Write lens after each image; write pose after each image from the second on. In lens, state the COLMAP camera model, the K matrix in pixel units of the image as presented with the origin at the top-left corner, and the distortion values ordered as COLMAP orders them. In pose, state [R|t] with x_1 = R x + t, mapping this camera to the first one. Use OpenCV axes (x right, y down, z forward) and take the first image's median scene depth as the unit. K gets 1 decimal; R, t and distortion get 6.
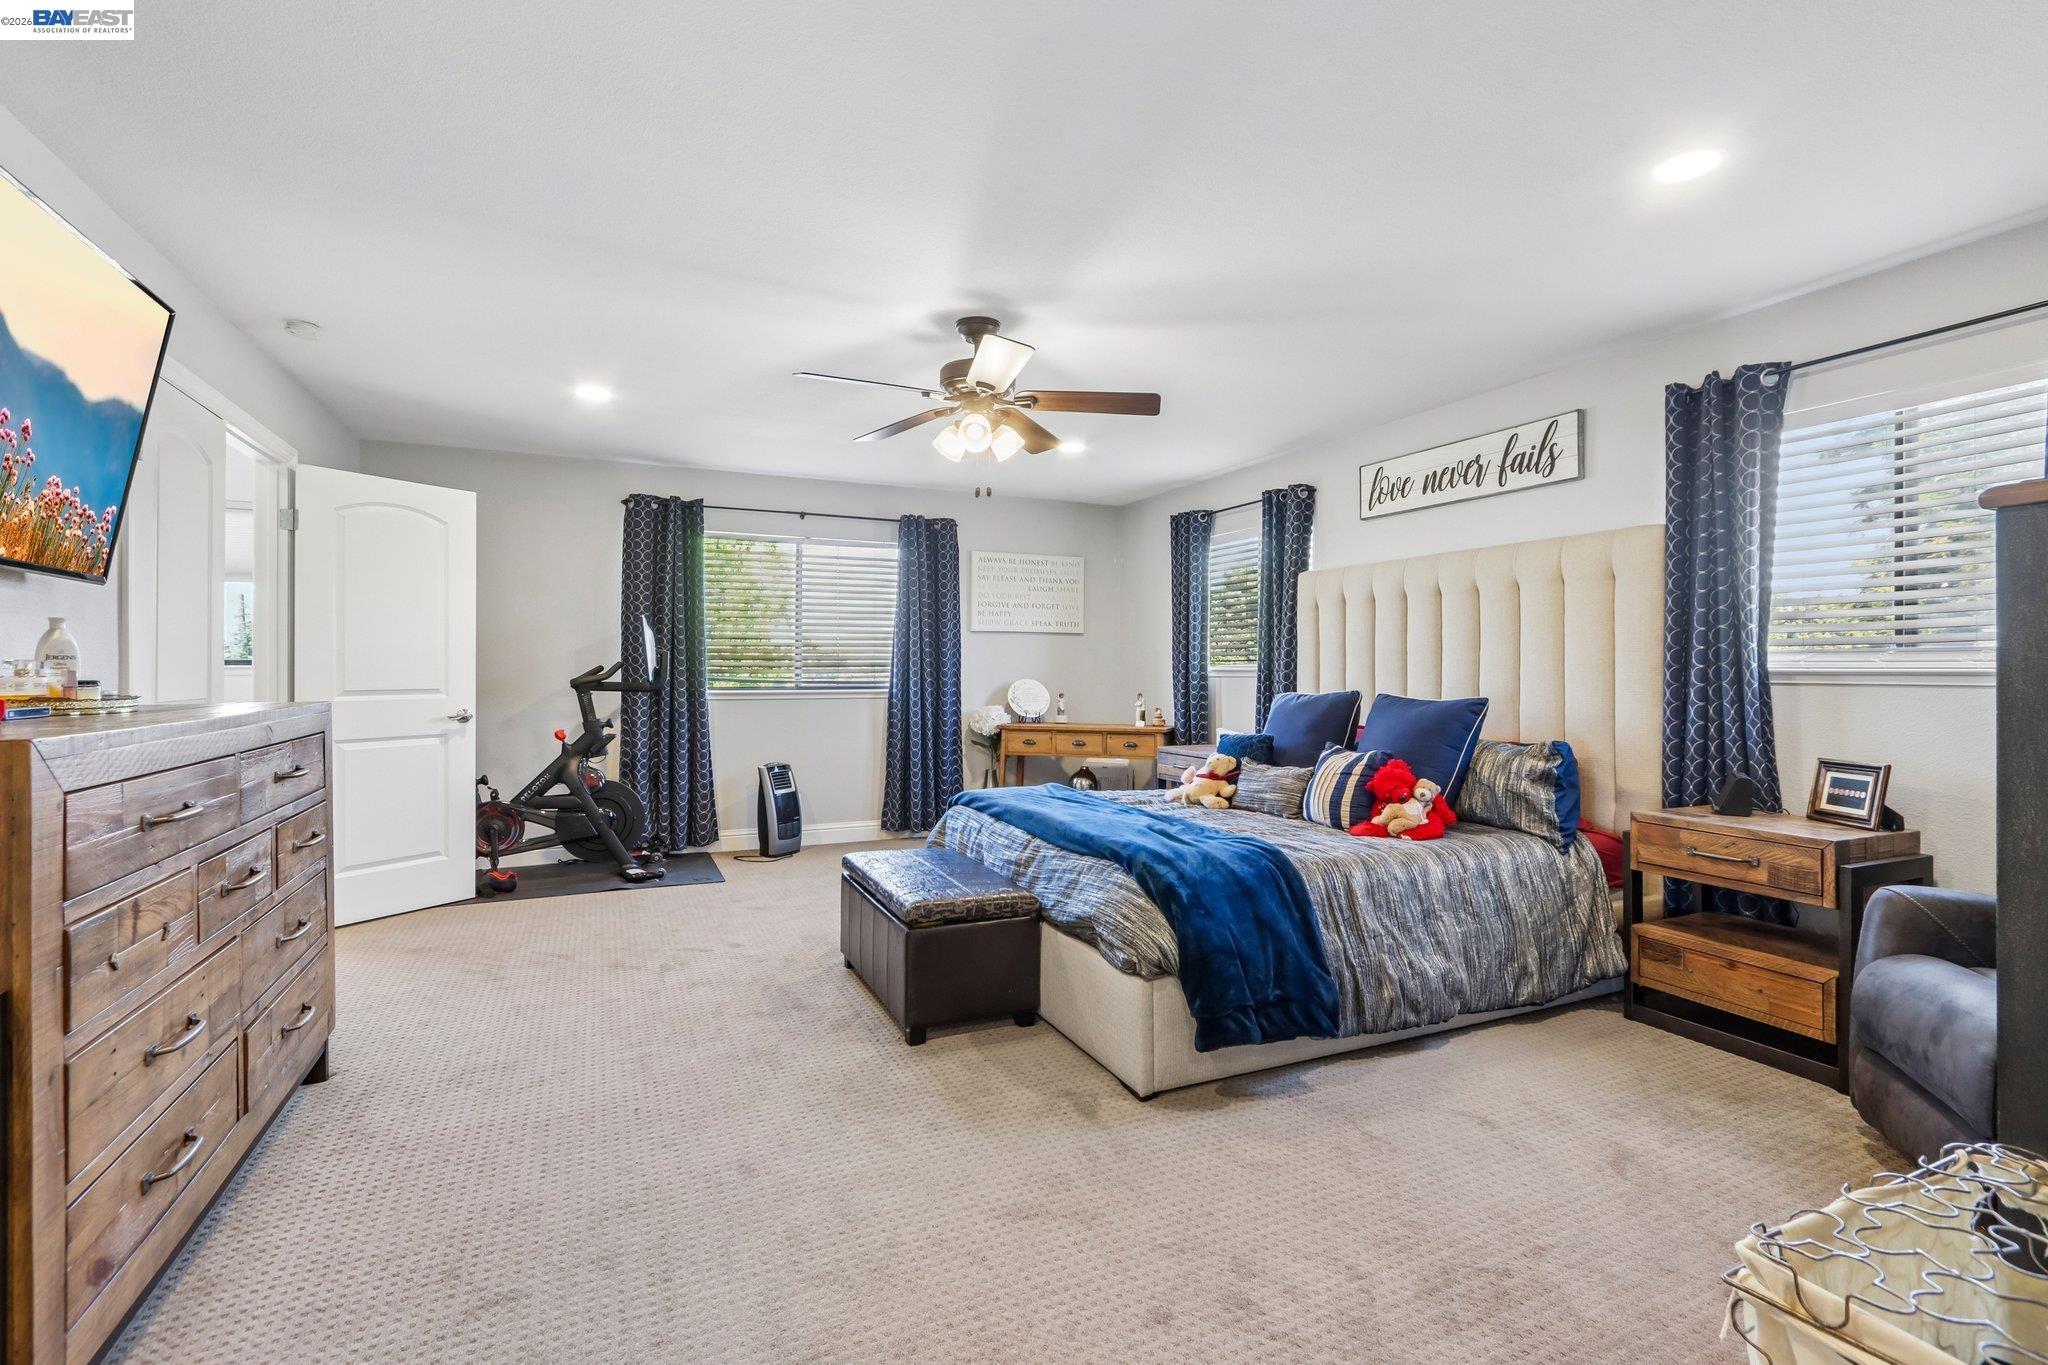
lens RADIAL K [[961.5, 0, 1030.2], [0, 961.5, 675.7], [0, 0, 1]] dist [-0.012510, 0.000373]
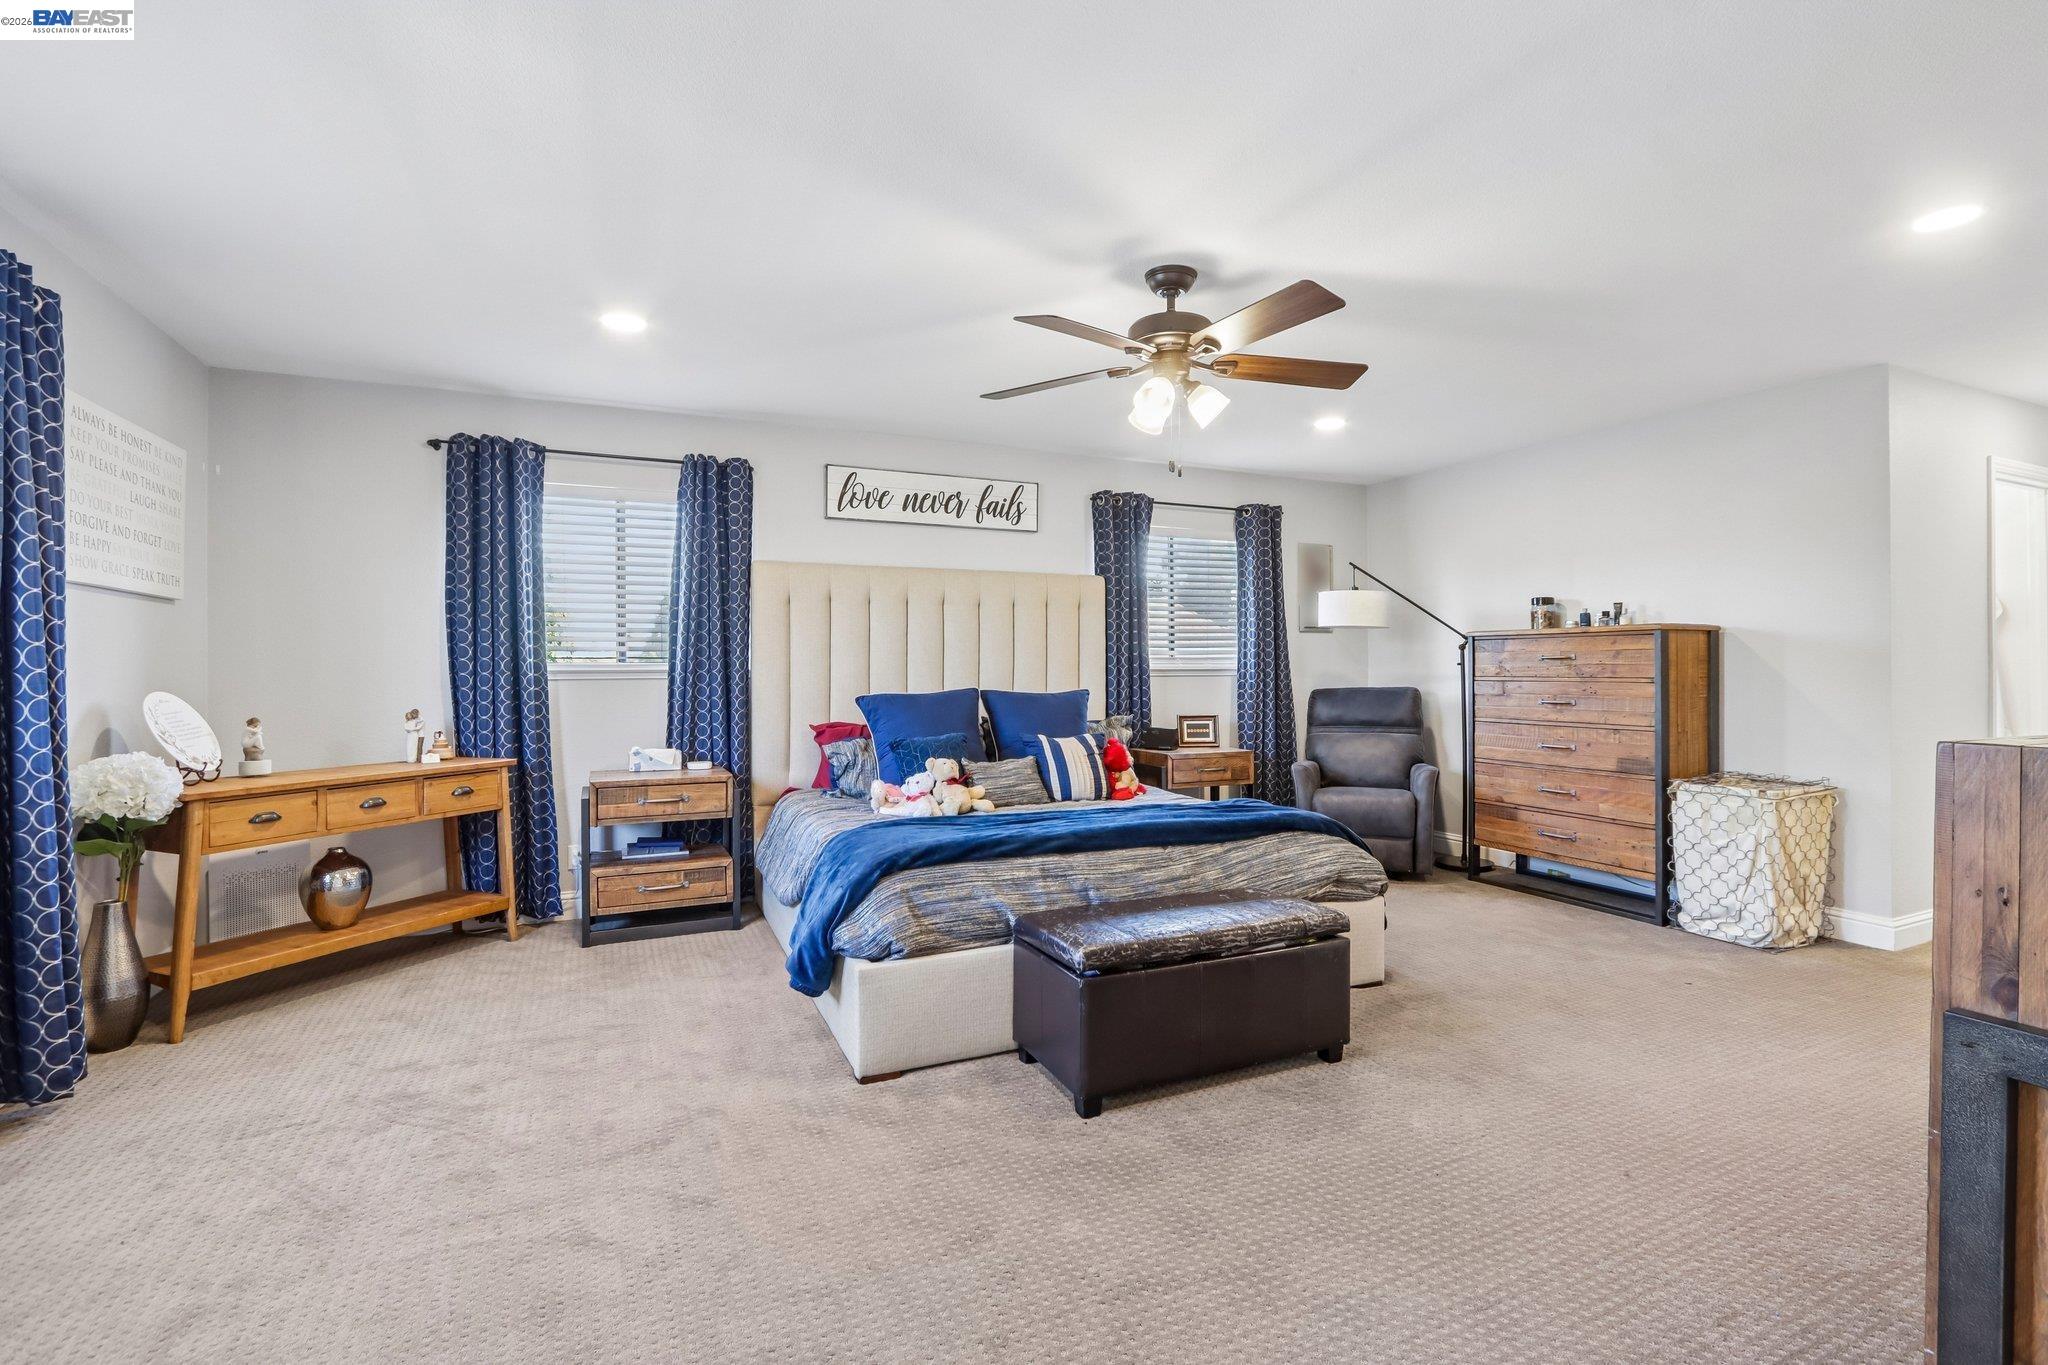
lens RADIAL K [[961.5, 0, 1029.2], [0, 961.5, 670.7], [0, 0, 1]] dist [-0.012510, 0.000373]
pose [[-0.014396, -0.004943, 0.999884, -0.754602], [0.008927, 0.999947, 0.005072, -0.009123], [-0.999857, 0.008999, -0.014351, 0.932153]]
